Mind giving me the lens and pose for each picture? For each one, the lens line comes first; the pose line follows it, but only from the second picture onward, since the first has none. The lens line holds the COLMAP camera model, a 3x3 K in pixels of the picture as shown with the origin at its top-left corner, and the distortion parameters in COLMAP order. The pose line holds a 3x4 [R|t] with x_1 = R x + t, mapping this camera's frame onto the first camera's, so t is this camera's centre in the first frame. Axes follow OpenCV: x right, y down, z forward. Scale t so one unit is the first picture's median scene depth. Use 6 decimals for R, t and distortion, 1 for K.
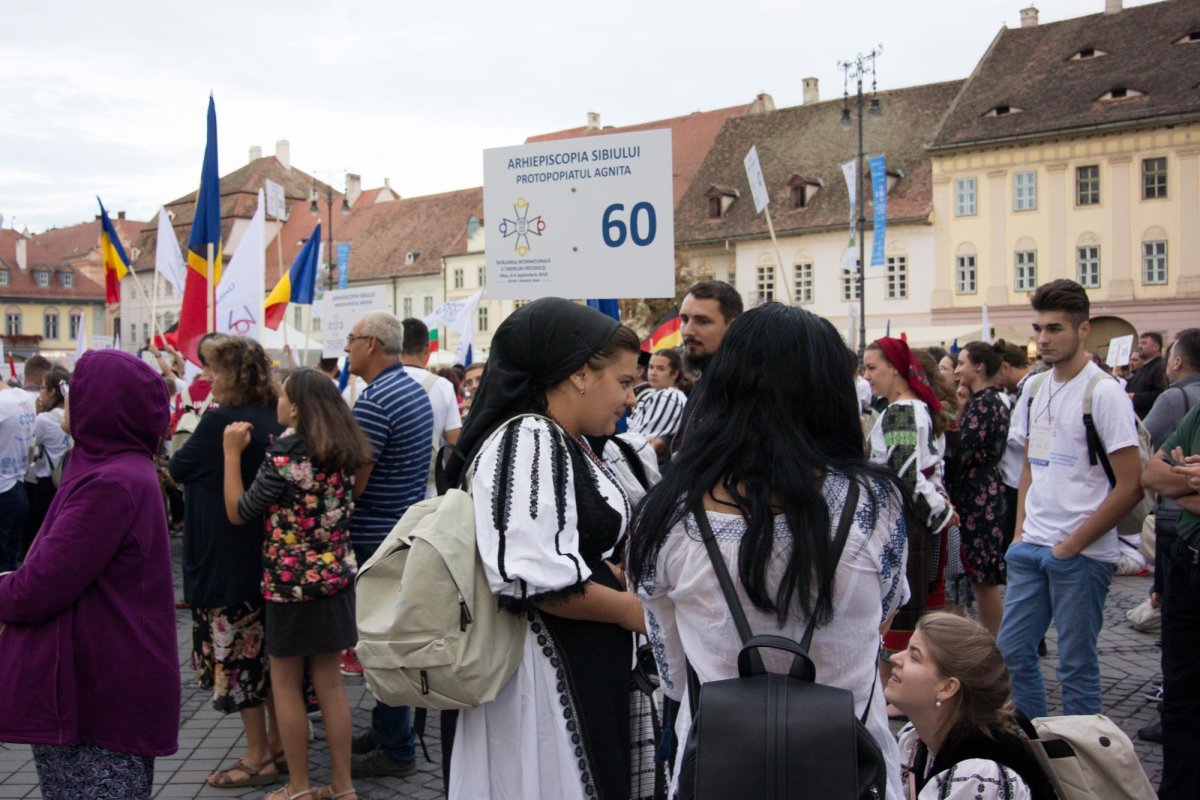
lens RADIAL K [[1166.9, 0, 626.0], [0, 1166.9, 394.5], [0, 0, 1]] dist [-0.078521, 0.000000]
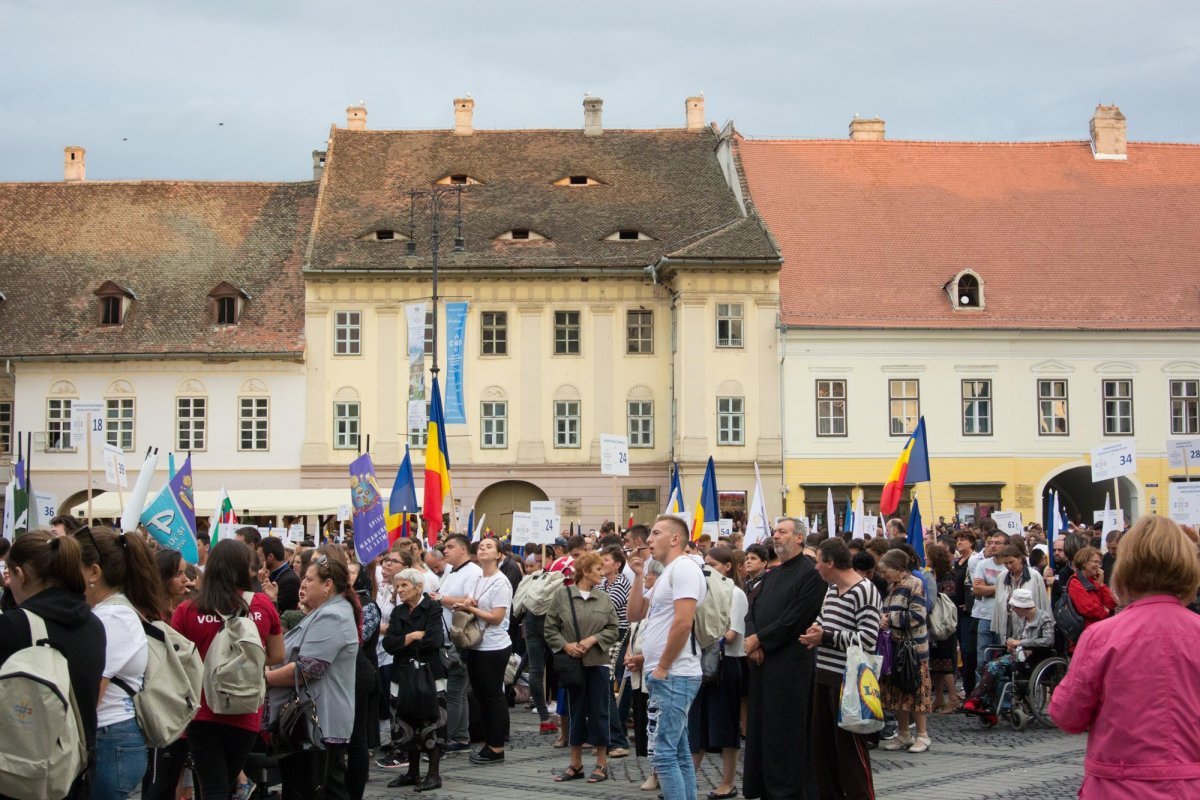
lens RADIAL K [[1829.9, 0, 601.3], [0, 1829.9, 392.0], [0, 0, 1]] dist [-0.054512, 0.000000]
pose [[0.757123, 0.068424, 0.649679, -0.416065], [0.009933, 0.993179, -0.116176, 0.026315], [-0.653197, 0.094413, 0.751279, -0.105287]]
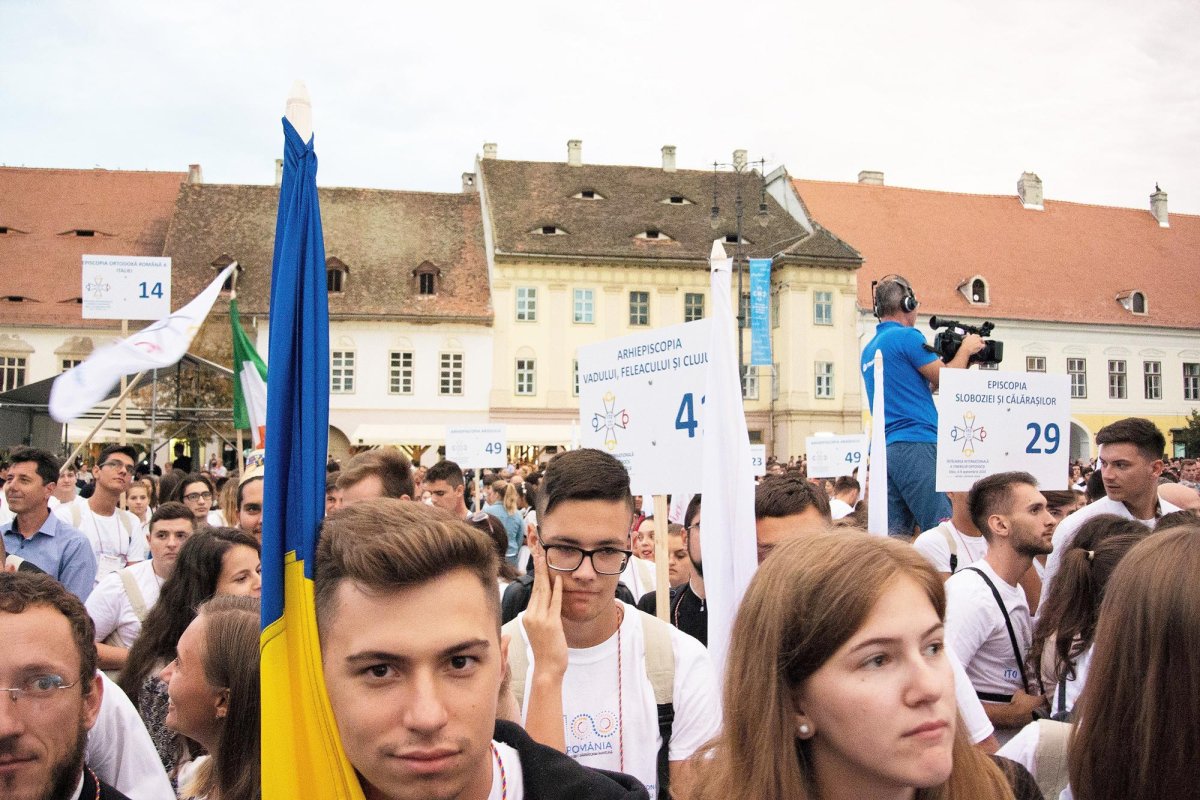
lens RADIAL K [[1019.9, 0, 597.3], [0, 1019.9, 406.2], [0, 0, 1]] dist [-0.139249, 0.067035]
pose [[0.652146, 0.063988, 0.755388, -0.356413], [0.001648, 0.996309, -0.085819, 0.002320], [-0.758092, 0.057212, 0.649634, 0.346099]]
